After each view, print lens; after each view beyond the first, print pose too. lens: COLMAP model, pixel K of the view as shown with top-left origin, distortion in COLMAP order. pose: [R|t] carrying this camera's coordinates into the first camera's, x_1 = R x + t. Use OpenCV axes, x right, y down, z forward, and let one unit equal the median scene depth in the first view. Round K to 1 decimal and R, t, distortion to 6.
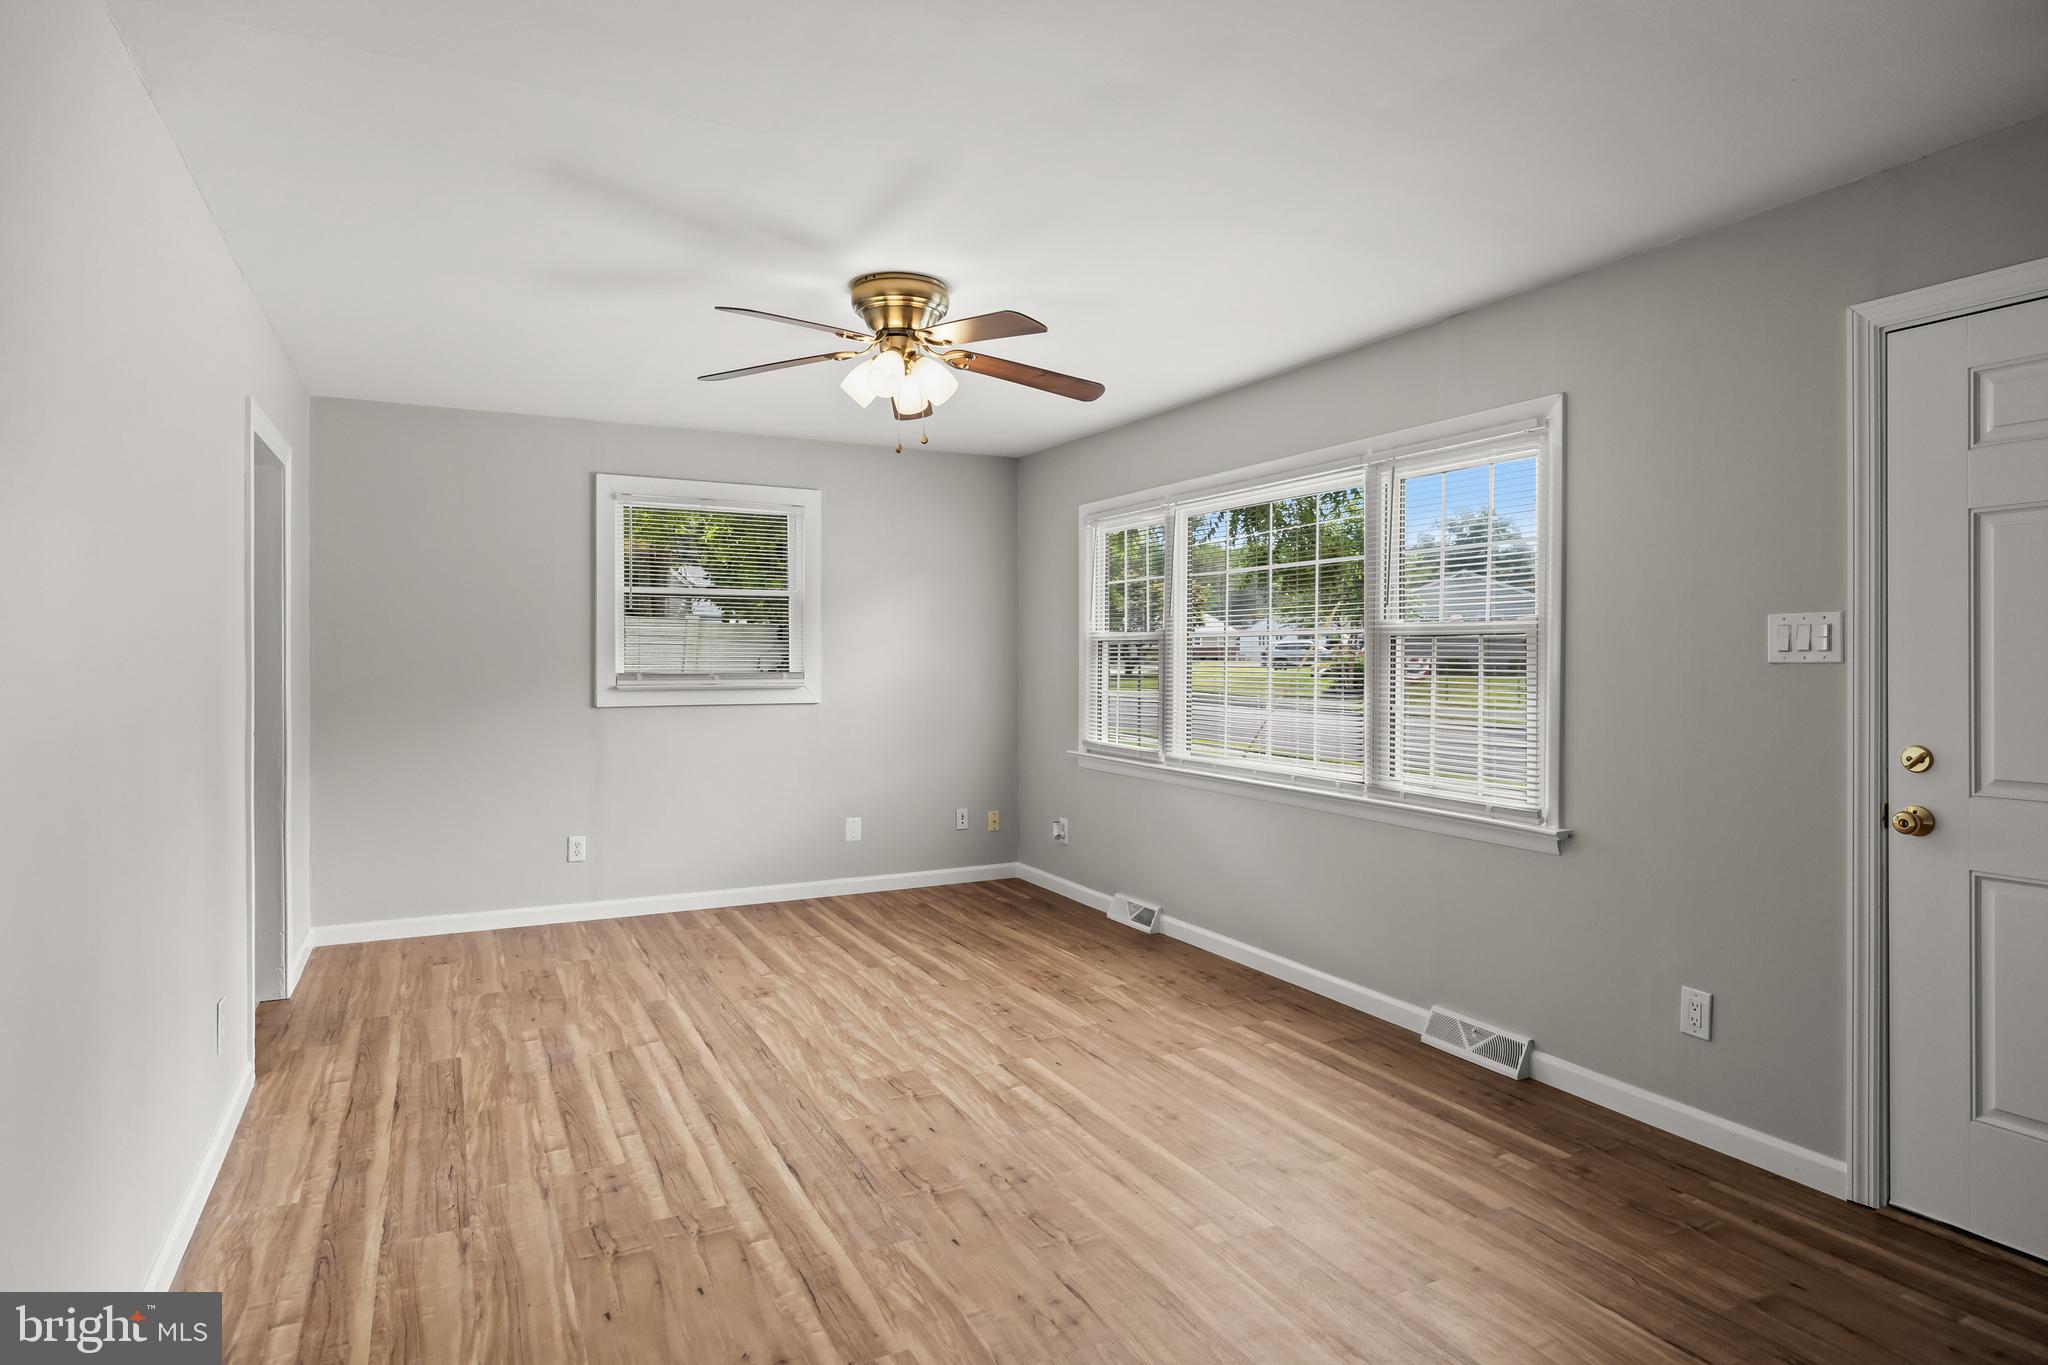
lens RADIAL K [[1149.1, 0, 1014.5], [0, 1149.1, 640.9], [0, 0, 1]] dist [-0.006455, 0.002042]
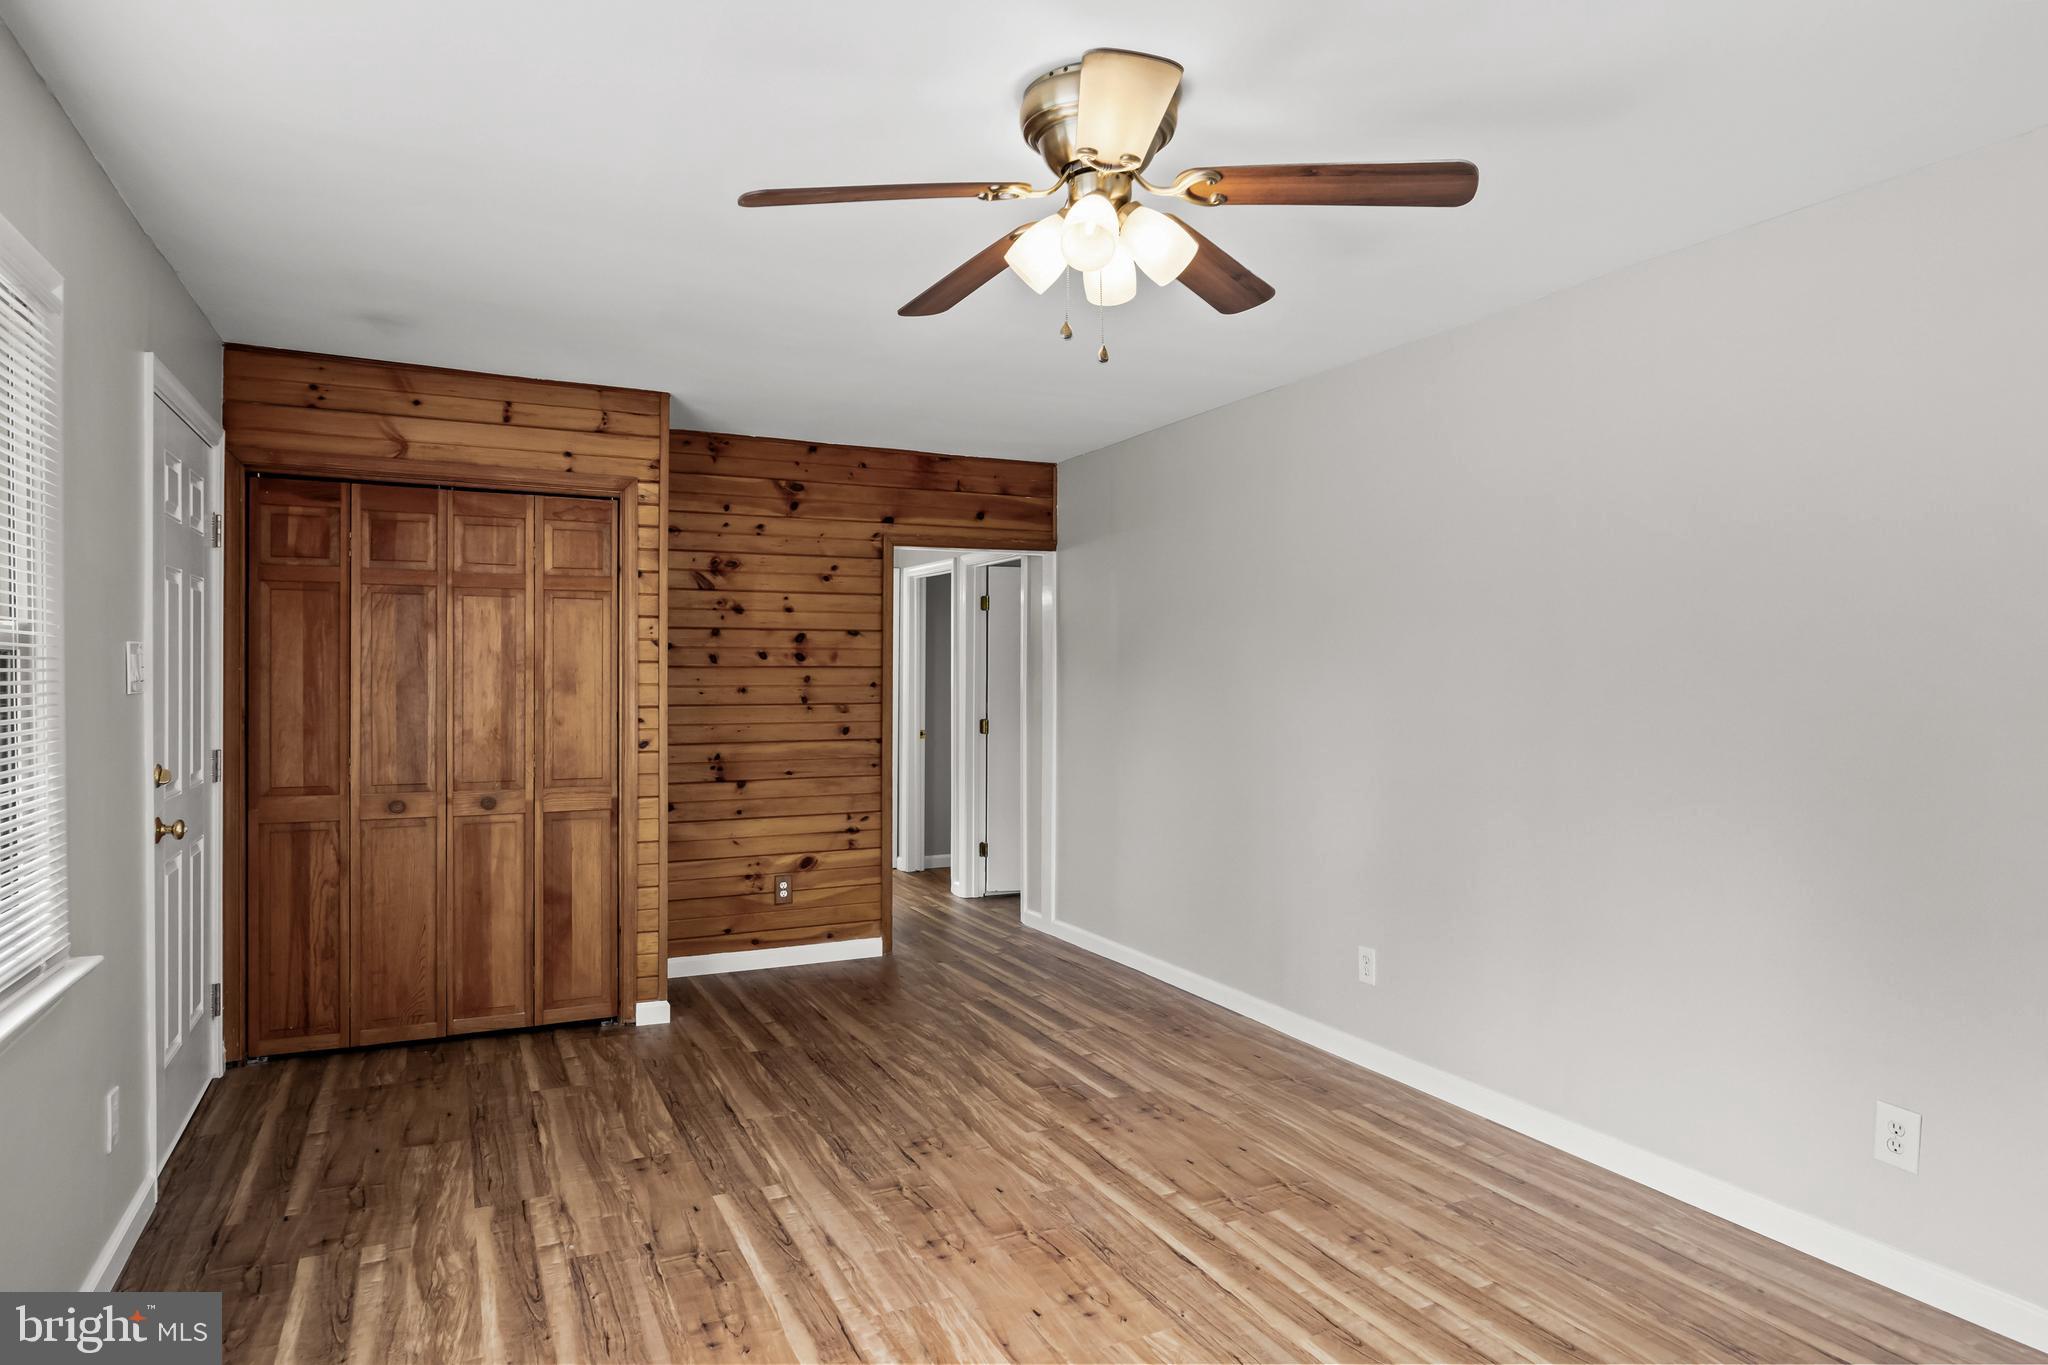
lens RADIAL K [[1181.5, 0, 1027.3], [0, 1181.5, 690.3], [0, 0, 1]] dist [-0.009410, 0.001588]
pose [[-0.999980, 0.001400, 0.006092, -0.066836], [0.001425, 0.999991, 0.004047, 0.010574], [-0.006086, 0.004056, -0.999973, 1.675125]]
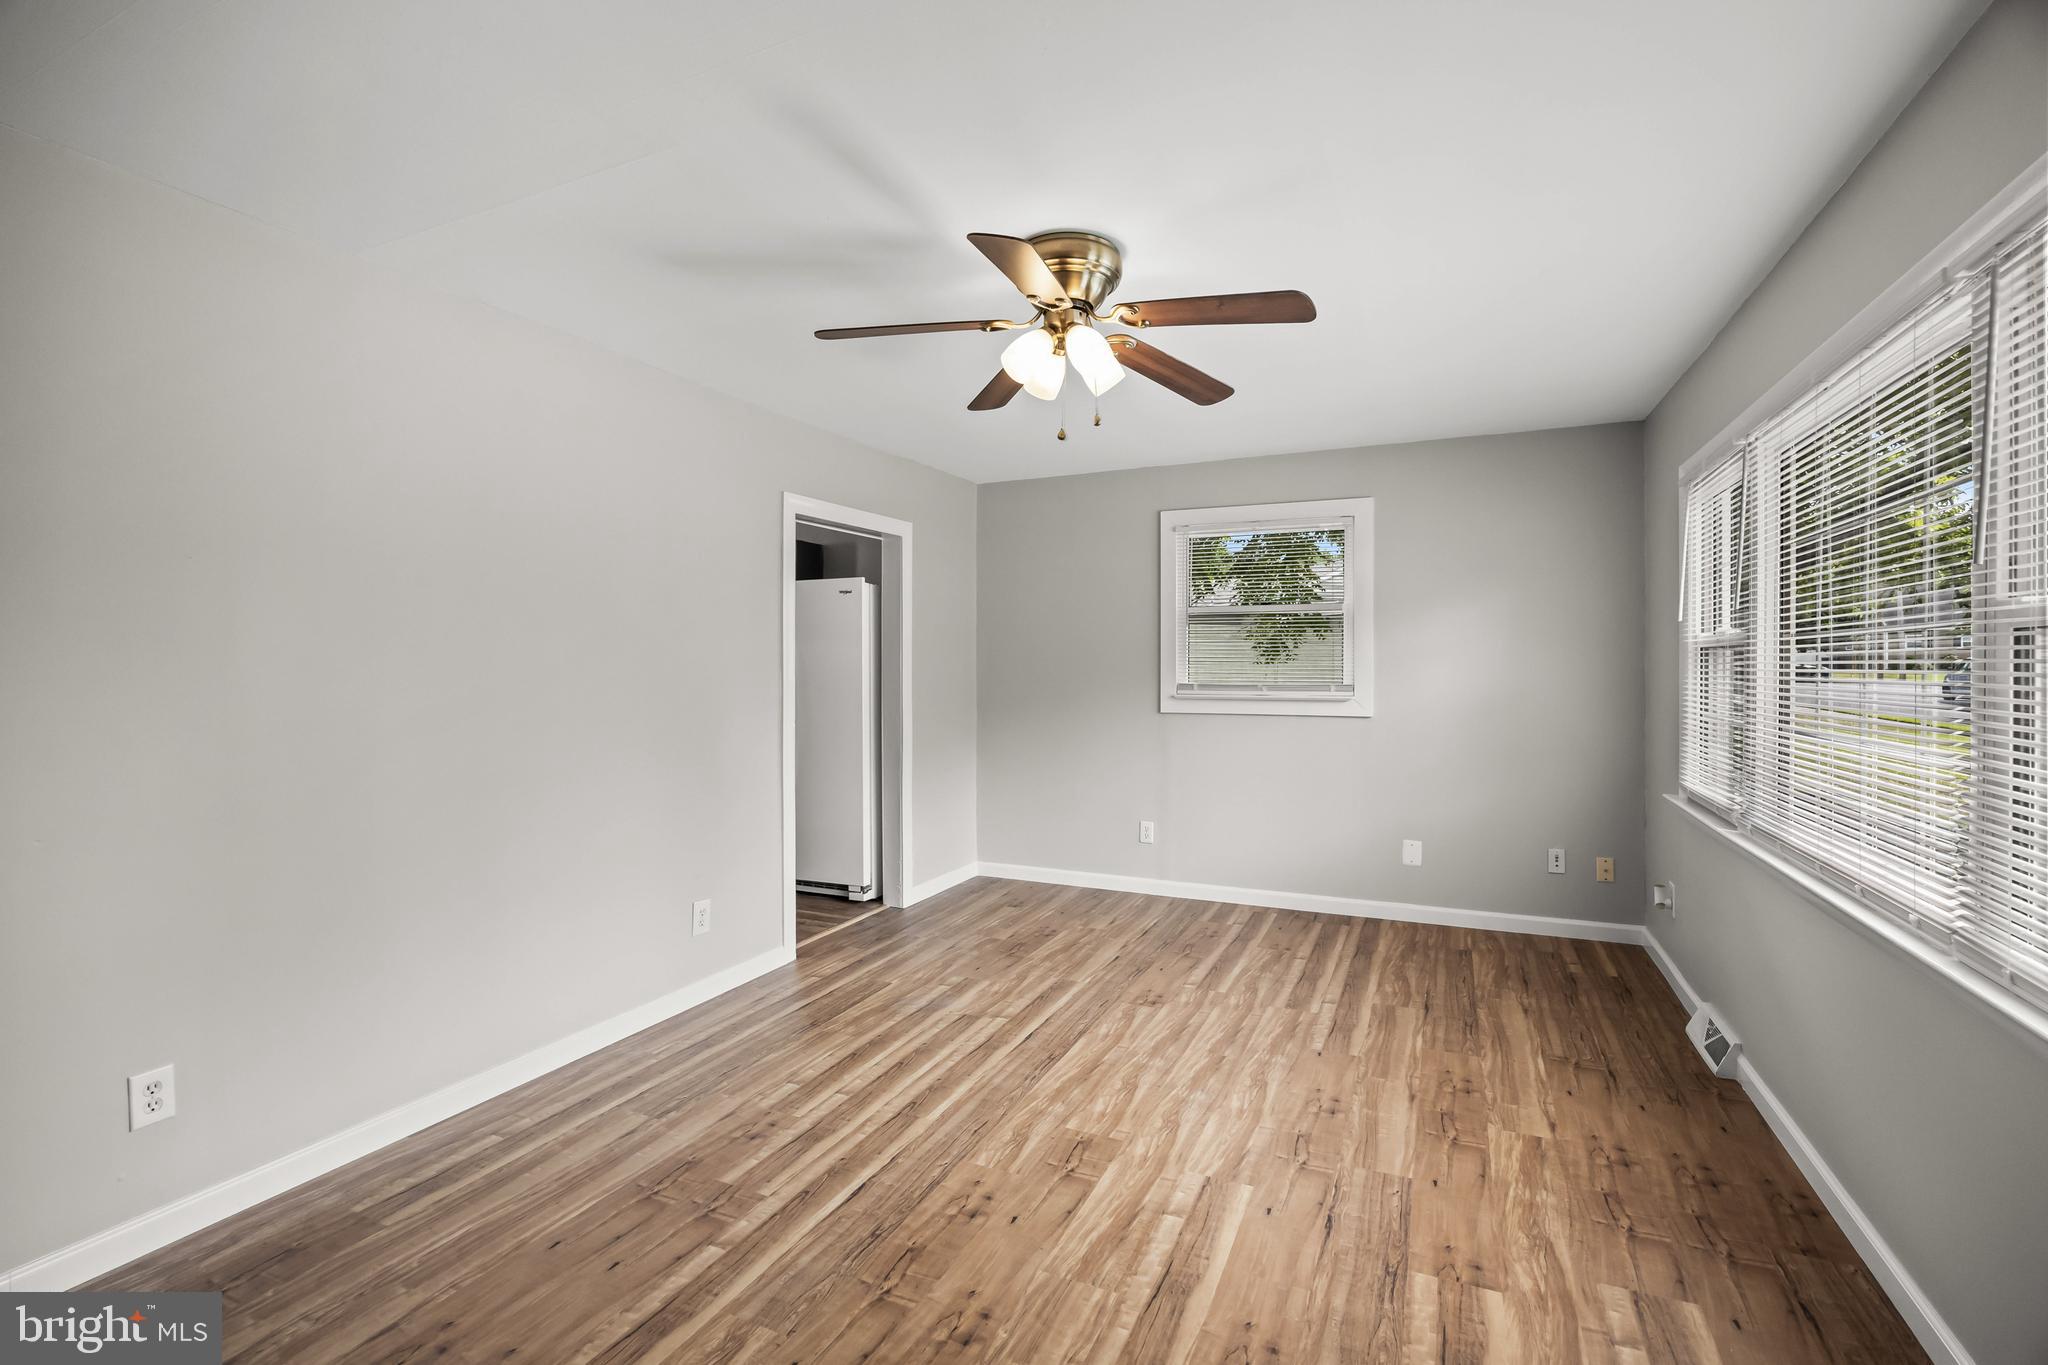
lens RADIAL K [[890.5, 0, 1032.2], [0, 890.5, 661.3], [0, 0, 1]] dist [-0.019581, 0.001832]
pose [[0.621694, -0.004817, -0.783246, 0.432037], [0.009539, 0.999953, 0.001422, 0.005904], [0.783202, -0.008355, 0.621711, 0.567312]]
